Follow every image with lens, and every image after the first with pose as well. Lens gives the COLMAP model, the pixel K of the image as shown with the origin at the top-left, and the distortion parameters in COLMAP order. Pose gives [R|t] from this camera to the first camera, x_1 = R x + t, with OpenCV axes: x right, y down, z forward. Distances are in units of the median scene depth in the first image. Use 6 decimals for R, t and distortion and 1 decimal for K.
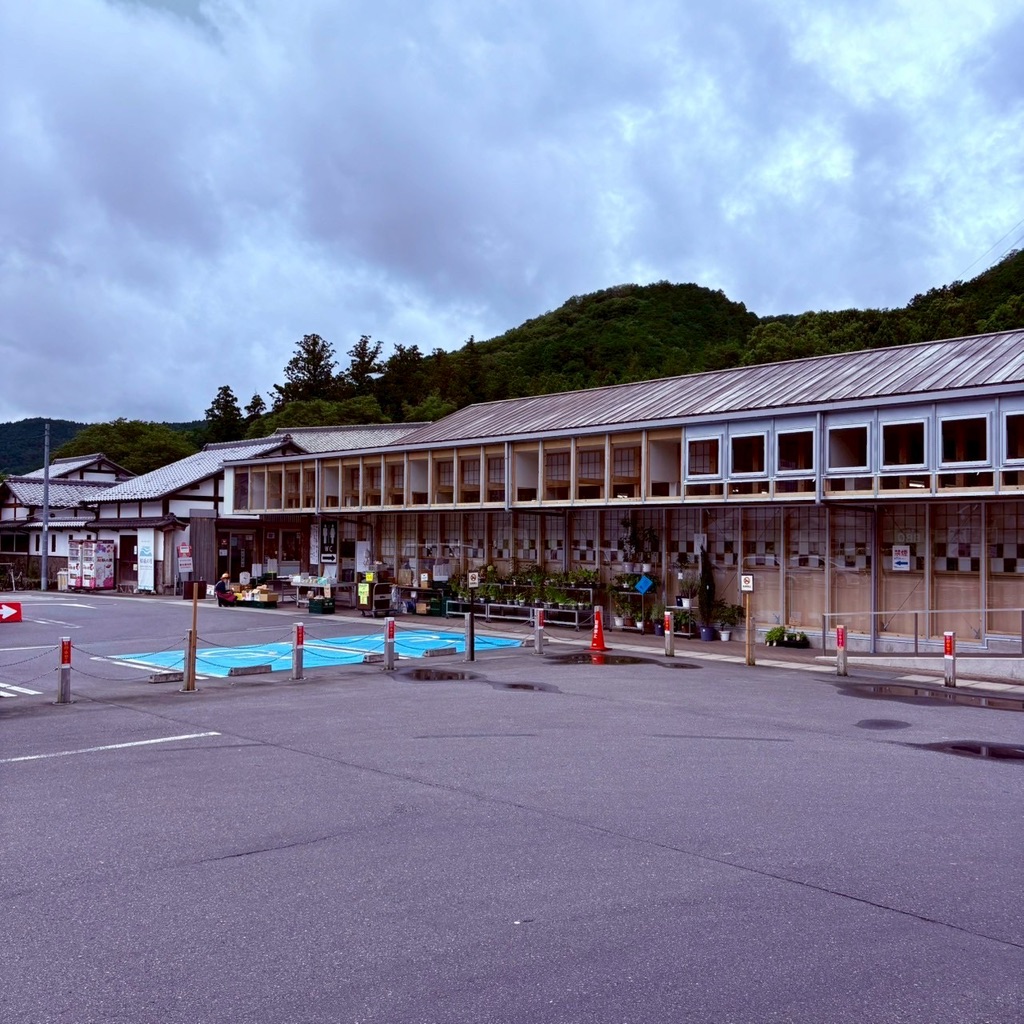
lens RADIAL K [[1051.9, 0, 501.6], [0, 1051.9, 517.0], [0, 0, 1]] dist [0.091856, 0.000000]
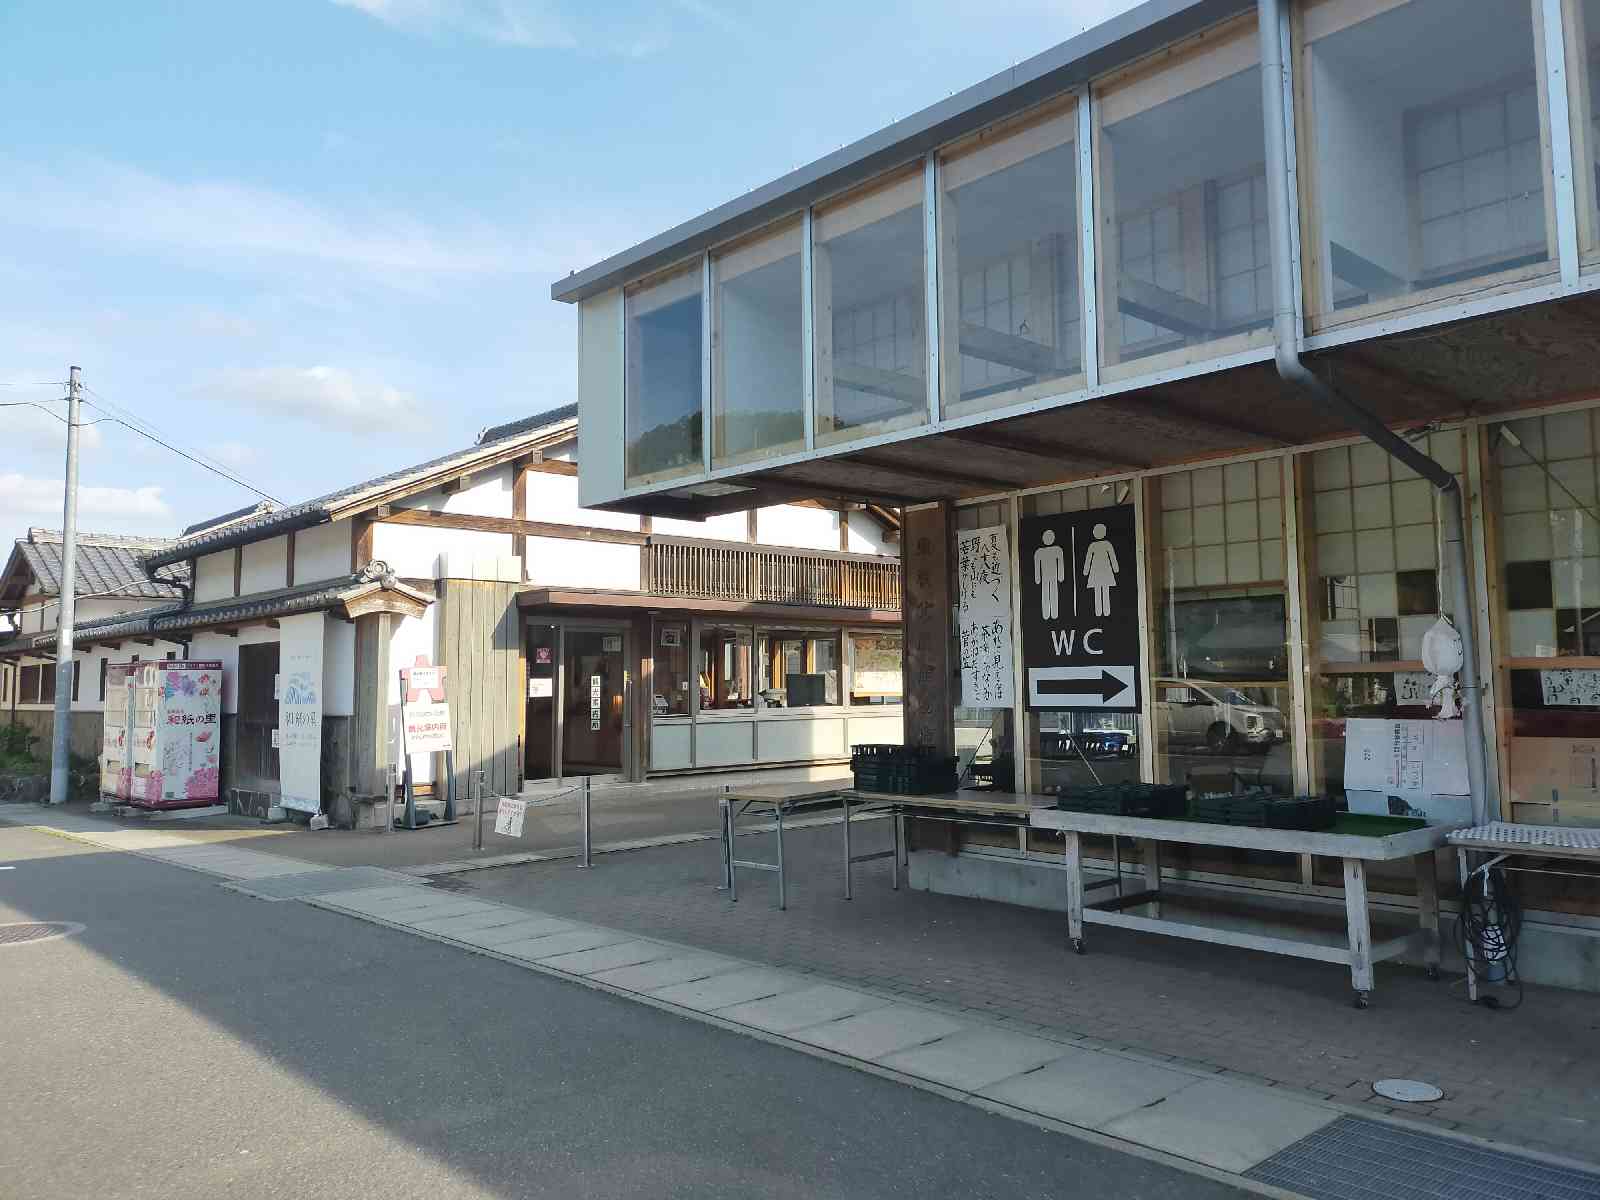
lens RADIAL K [[1263.2, 0, 807.5], [0, 1263.2, 594.6], [0, 0, 1]] dist [0.071197, -0.018835]
pose [[0.999606, -0.023338, -0.015589, -0.170630], [0.022559, 0.998573, -0.048401, 0.025362], [0.016697, 0.048031, 0.998706, 0.596613]]
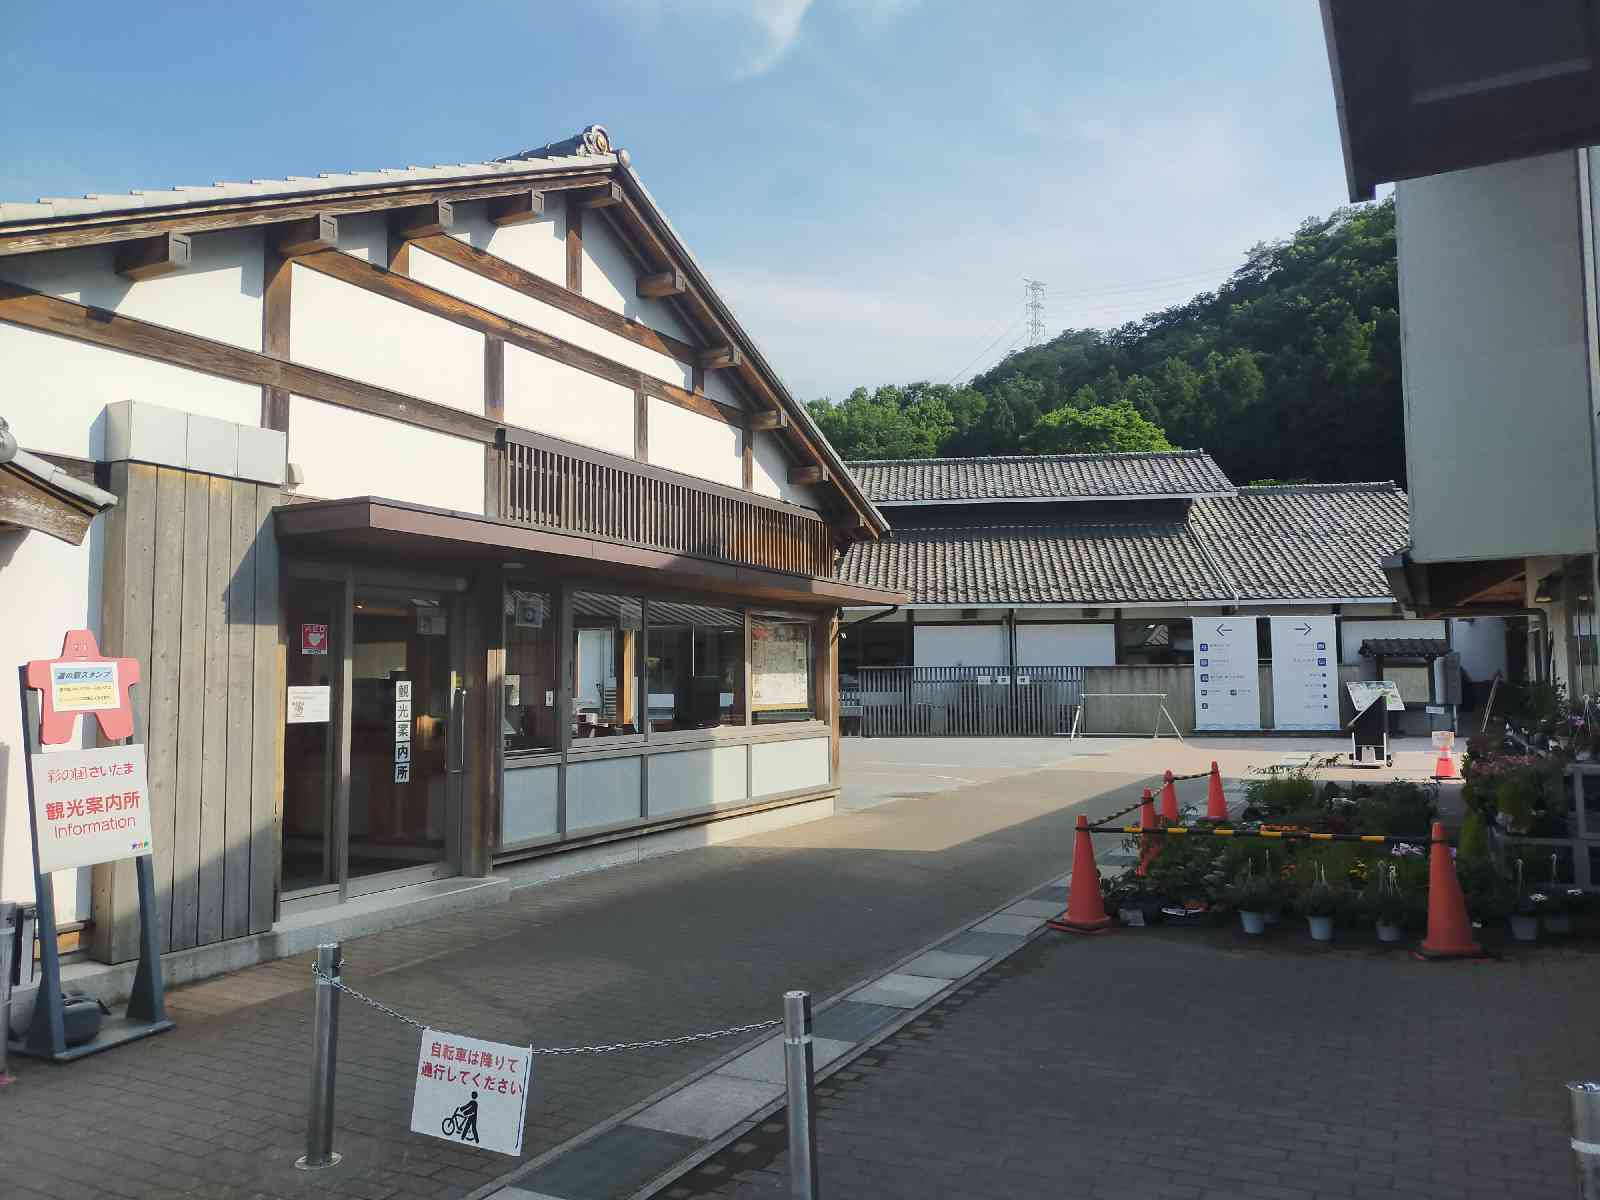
lens RADIAL K [[1199.1, 0, 819.4], [0, 1199.1, 587.6], [0, 0, 1]] dist [0.051683, -0.035257]
pose [[0.936672, 0.004218, 0.350182, -0.249986], [0.015685, 0.998419, -0.053979, 0.026635], [-0.349856, 0.056053, 0.935125, 0.781476]]
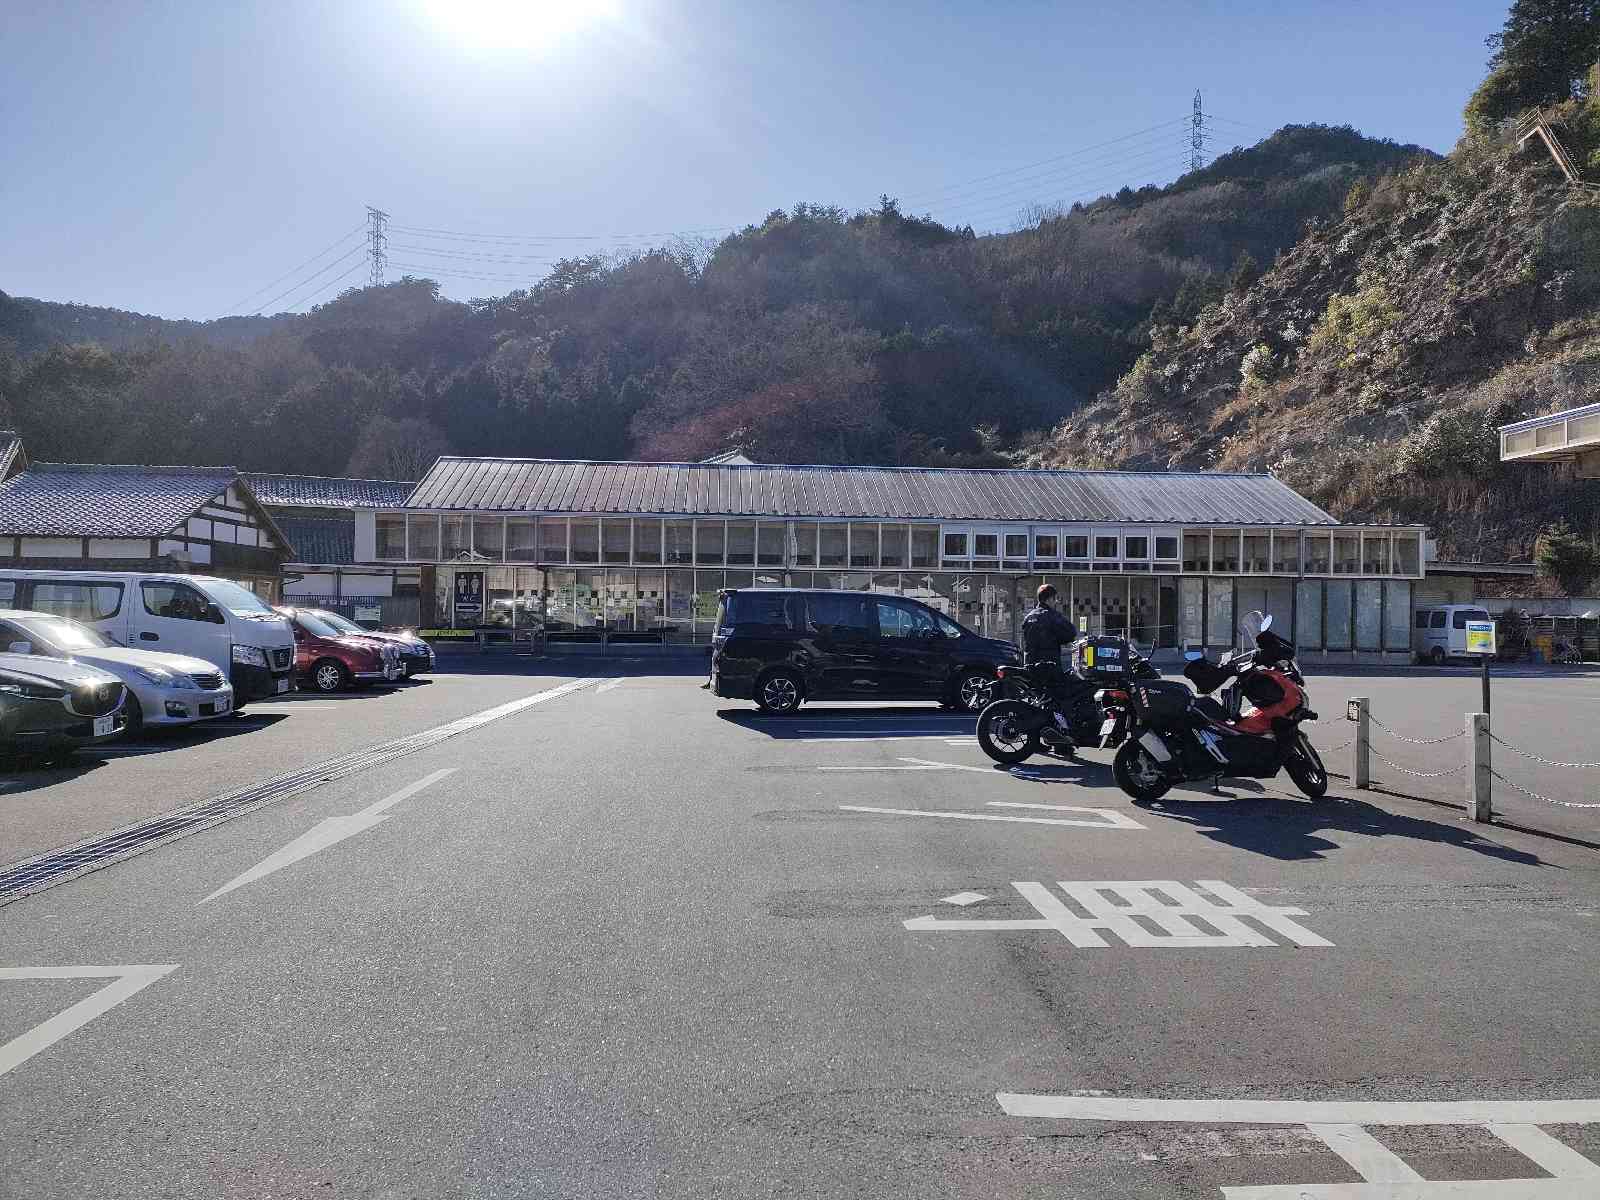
lens RADIAL K [[1199.1, 0, 817.4], [0, 1199.1, 590.8], [0, 0, 1]] dist [0.051683, -0.035257]
pose [[0.625546, 0.011923, 0.780096, -0.694862], [-0.026420, 0.999633, 0.005907, 0.005213], [-0.779740, -0.024306, 0.625632, -0.003102]]
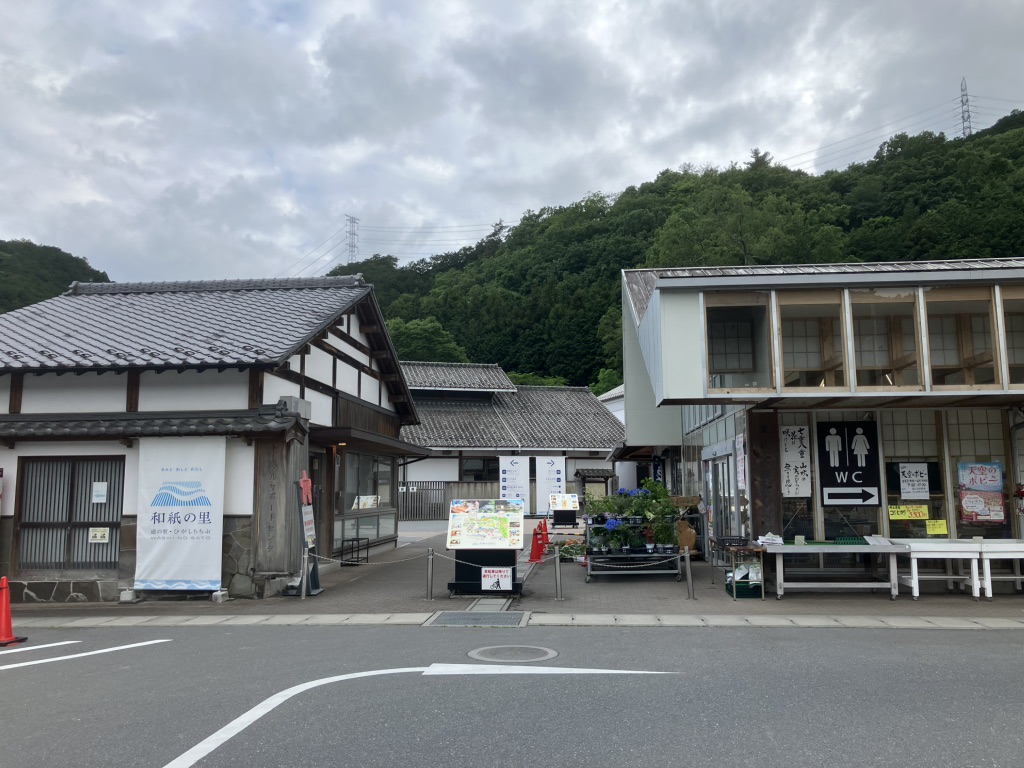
lens RADIAL K [[835.6, 0, 504.0], [0, 835.6, 390.2], [0, 0, 1]] dist [0.039460, -0.040027]
pose [[0.742319, 0.063091, 0.667069, -0.441178], [-0.002886, 0.995849, -0.090975, 0.020701], [-0.670040, 0.065607, 0.739420, 0.649845]]
